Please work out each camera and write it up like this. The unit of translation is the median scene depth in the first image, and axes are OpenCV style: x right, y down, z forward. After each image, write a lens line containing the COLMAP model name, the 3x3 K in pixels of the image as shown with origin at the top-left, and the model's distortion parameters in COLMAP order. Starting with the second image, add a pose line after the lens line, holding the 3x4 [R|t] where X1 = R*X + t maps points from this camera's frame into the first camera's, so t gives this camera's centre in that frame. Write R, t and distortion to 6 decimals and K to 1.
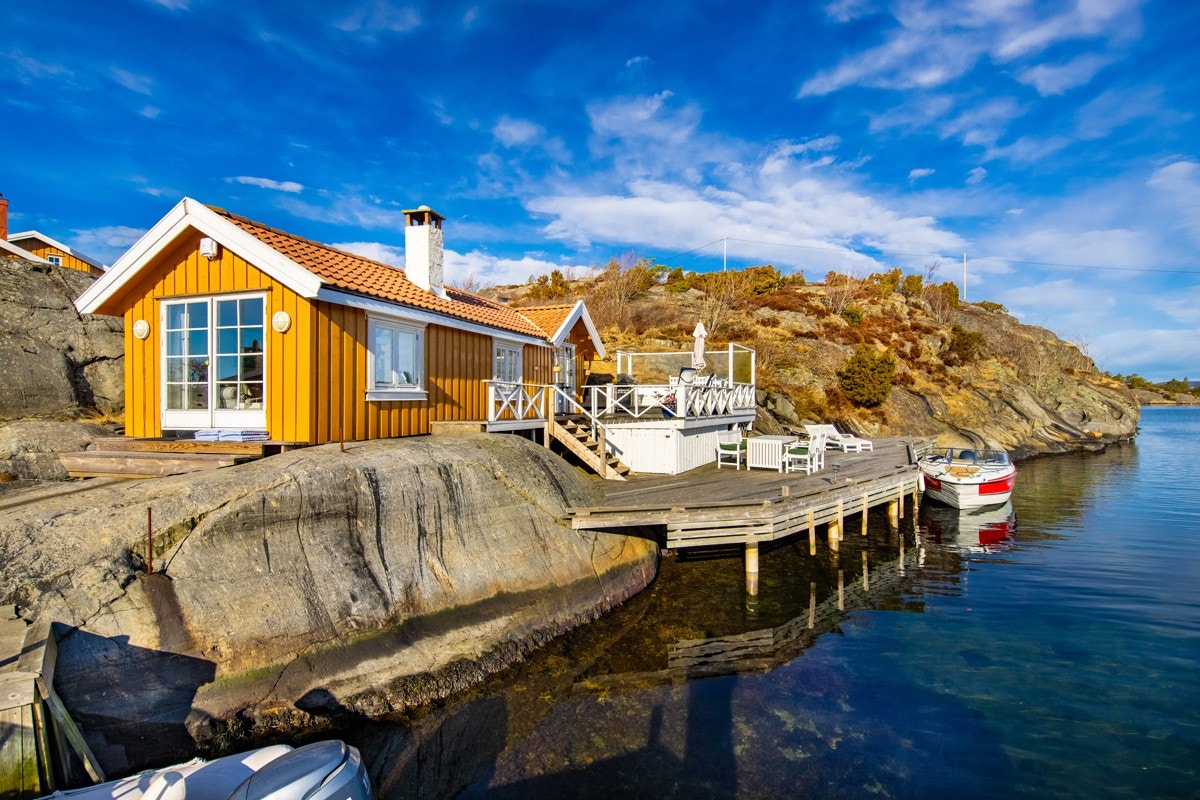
lens RADIAL K [[568.2, 0, 600.0], [0, 568.2, 400.0], [0, 0, 1]] dist [0.027596, -0.015677]
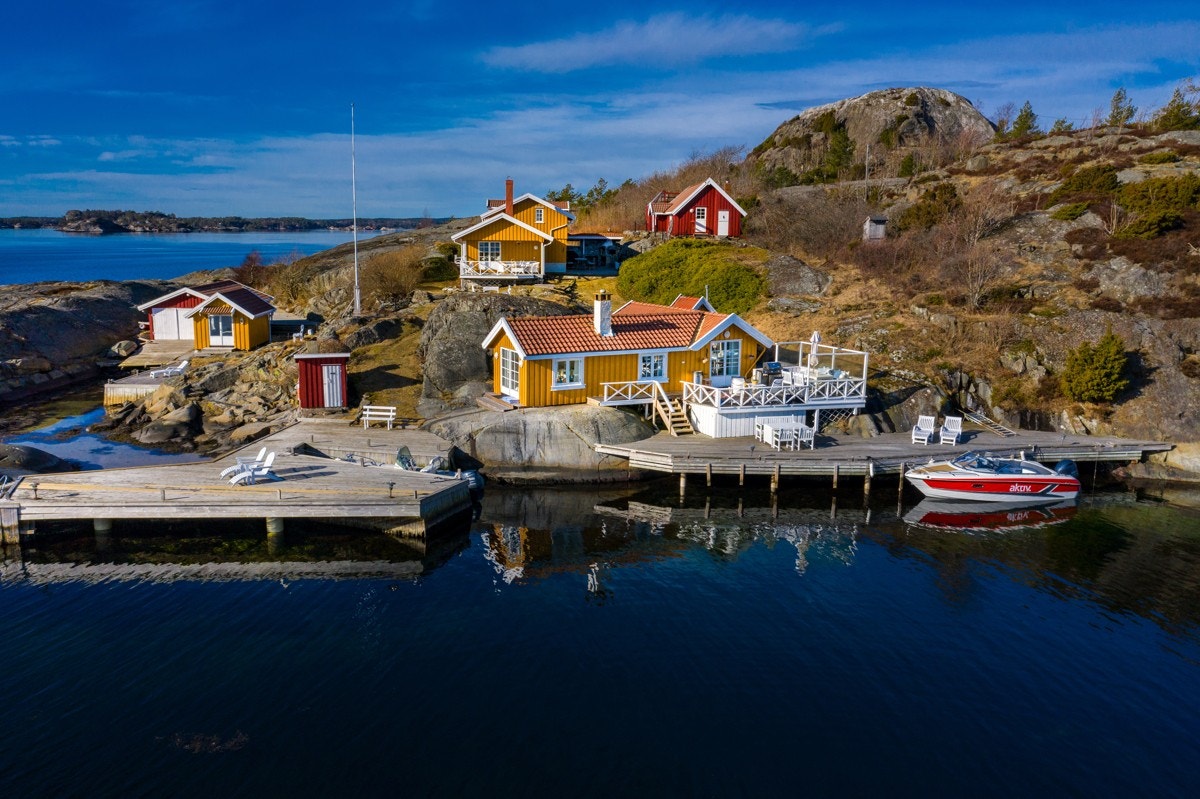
lens RADIAL K [[947.0, 0, 595.6], [0, 947.0, 395.2], [0, 0, 1]] dist [-0.014841, -0.002454]
pose [[0.705882, 0.131749, -0.695969, 0.870947], [-0.012025, 0.984637, 0.174199, -0.232624], [0.708227, -0.114595, 0.696622, -0.594290]]
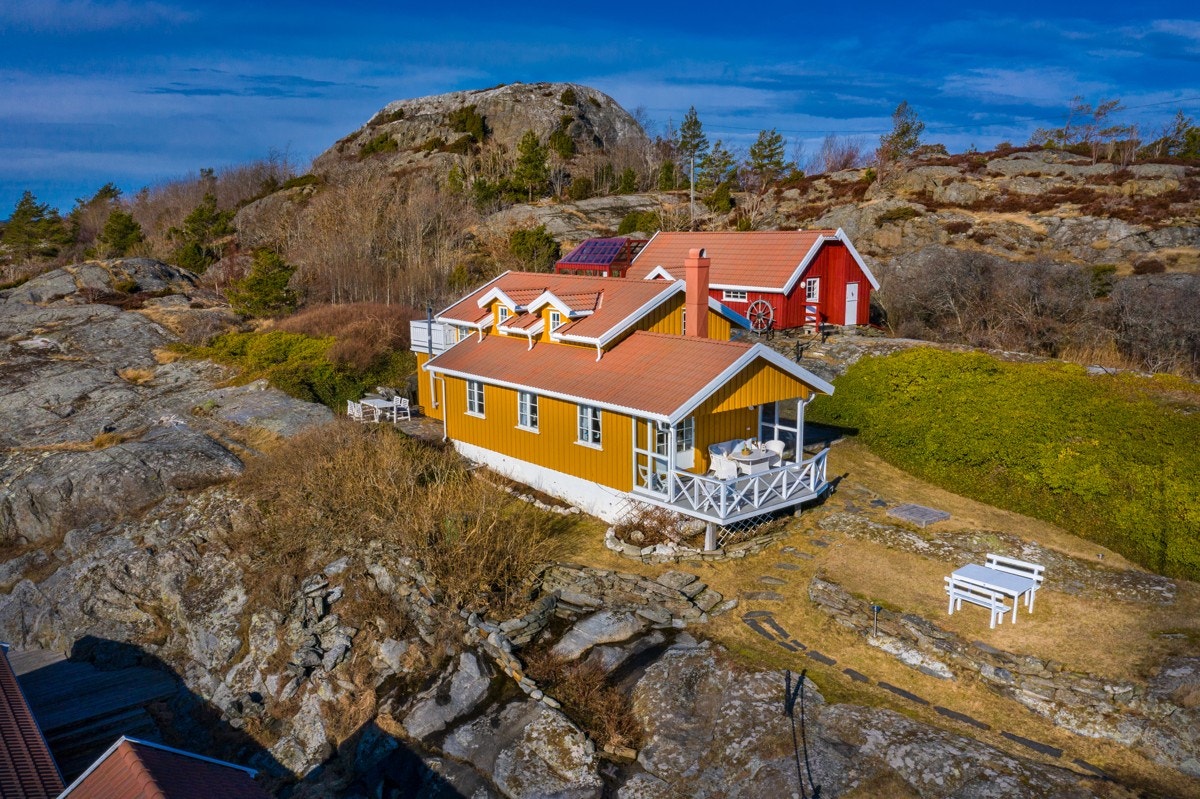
lens RADIAL K [[963.6, 0, 594.3], [0, 963.6, 399.0], [0, 0, 1]] dist [-0.010699, -0.004598]
pose [[0.987450, 0.019391, -0.156736, -0.987034], [0.009191, 0.983695, 0.179609, -0.387350], [0.157663, -0.178795, 0.971172, -0.058936]]
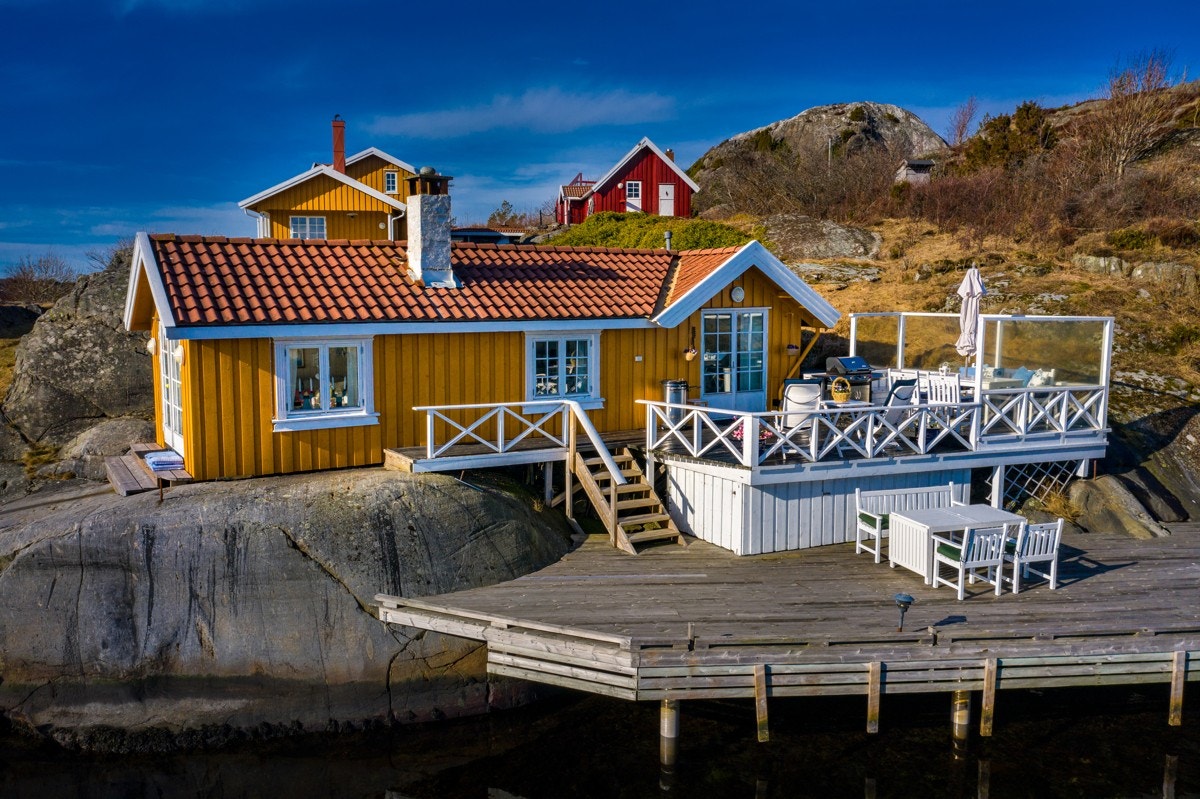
lens RADIAL K [[947.0, 0, 595.6], [0, 947.0, 395.2], [0, 0, 1]] dist [-0.014841, -0.002454]
pose [[0.765028, 0.070179, -0.640161, 0.301444], [-0.002276, 0.994333, 0.106287, -0.069382], [0.643992, -0.079855, 0.760853, 0.057288]]
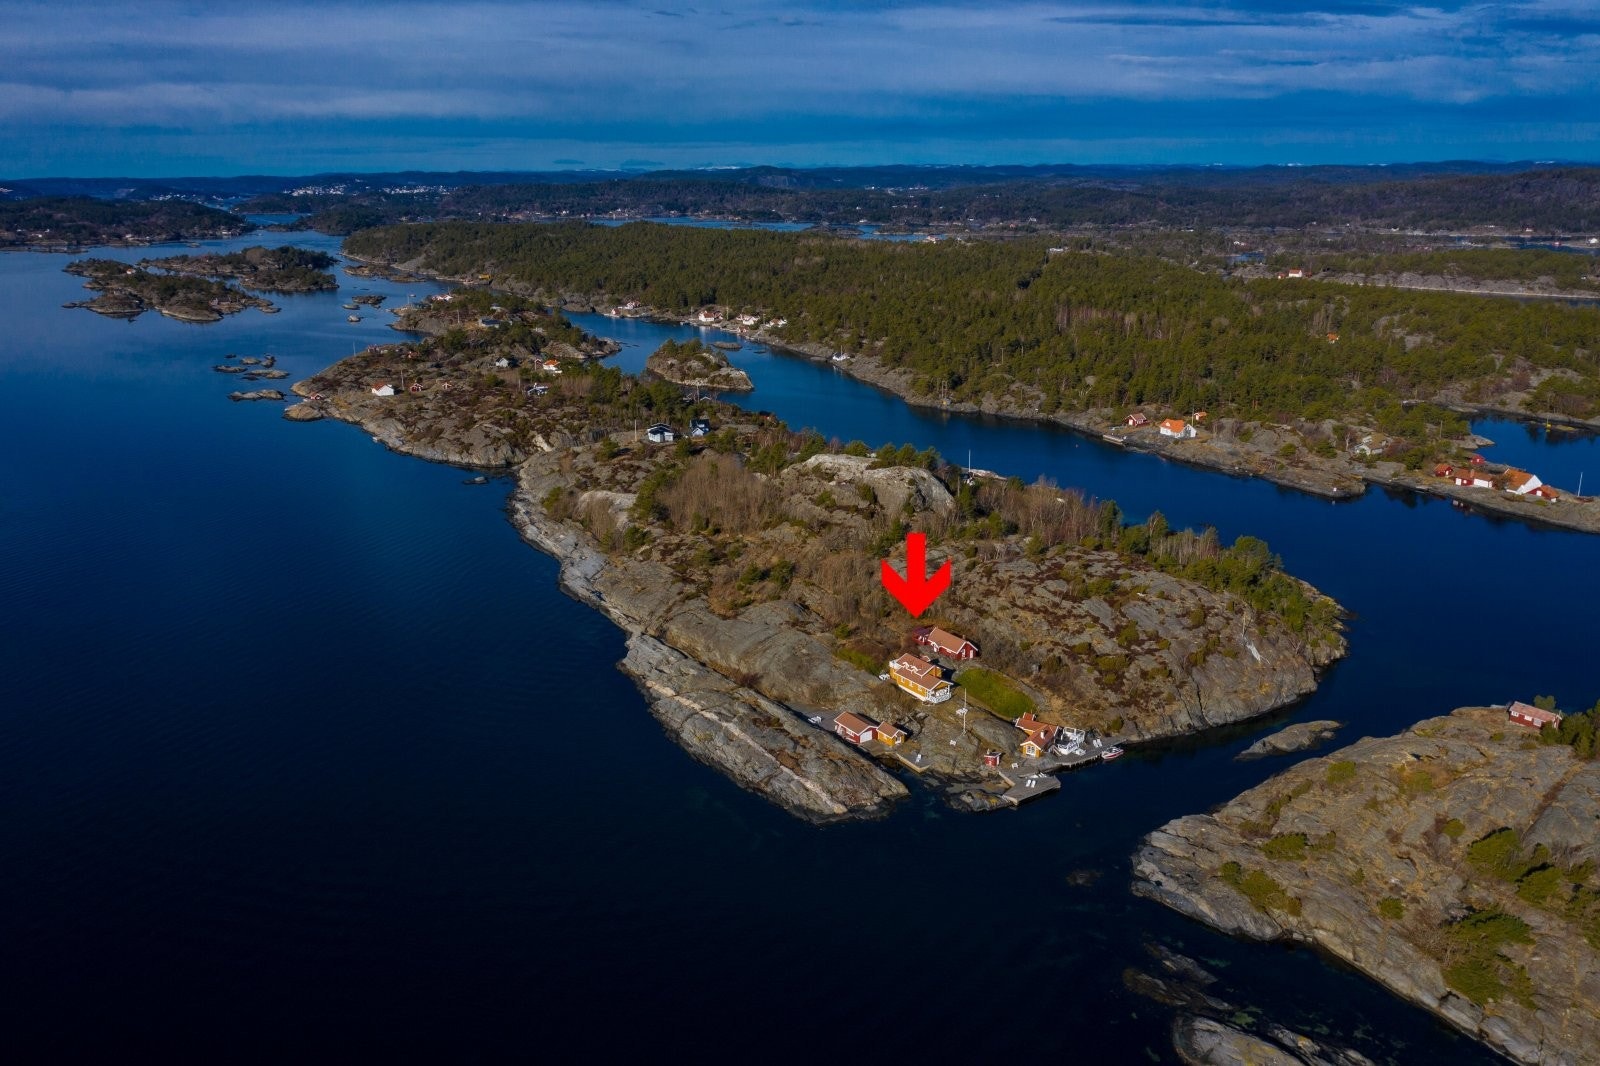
lens RADIAL K [[1262.7, 0, 794.1], [0, 1262.7, 527.2], [0, 0, 1]] dist [-0.014841, -0.002454]
pose [[0.967574, 0.058874, -0.245632, 0.309702], [0.009178, 0.963621, 0.267116, -4.212350], [0.252422, -0.260708, 0.931834, -8.608637]]
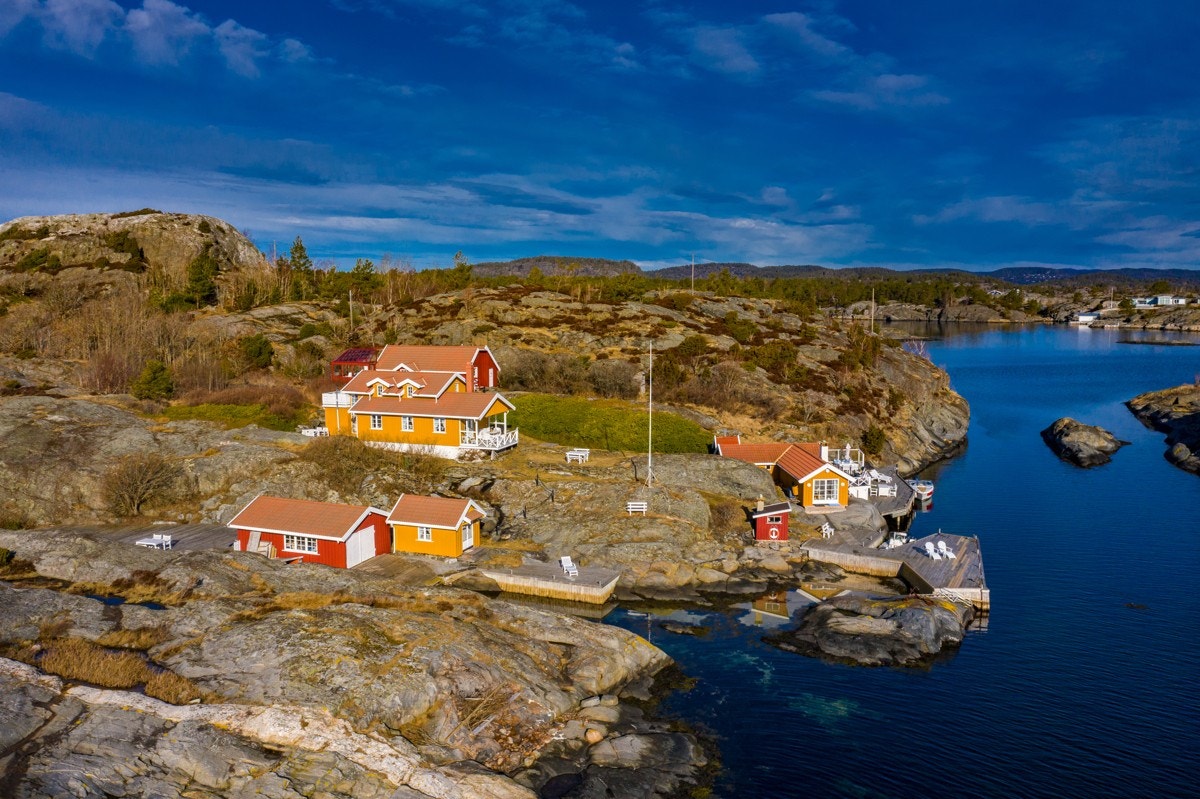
lens RADIAL K [[947.0, 0, 595.6], [0, 947.0, 395.2], [0, 0, 1]] dist [-0.014841, -0.002454]
pose [[0.933171, -0.043285, 0.356816, -1.738316], [0.003444, 0.993754, 0.111543, -0.585608], [-0.359416, -0.102860, 0.927491, -1.900648]]
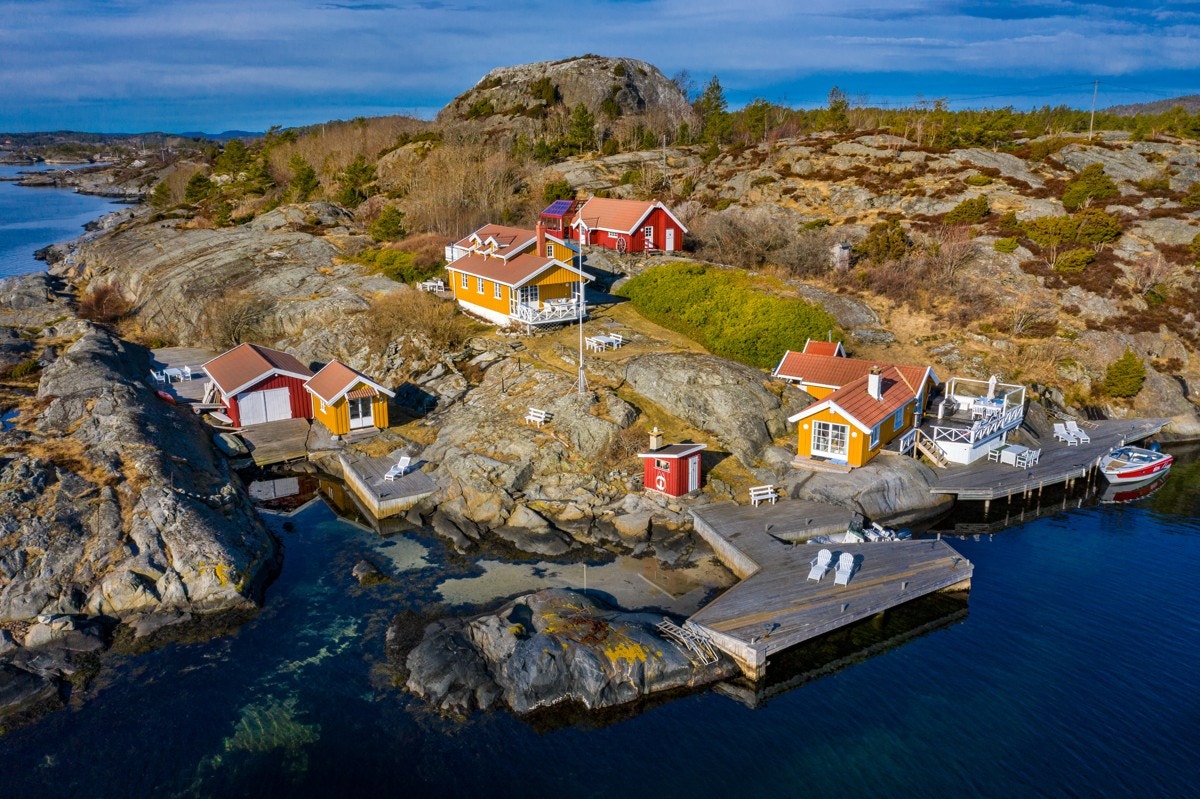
lens RADIAL K [[947.0, 0, 595.6], [0, 947.0, 395.2], [0, 0, 1]] dist [-0.014841, -0.002454]
pose [[0.954742, 0.066770, -0.289845, -0.111538], [0.012946, 0.964226, 0.264766, -0.585729], [0.297155, -0.256535, 0.919722, -1.472023]]
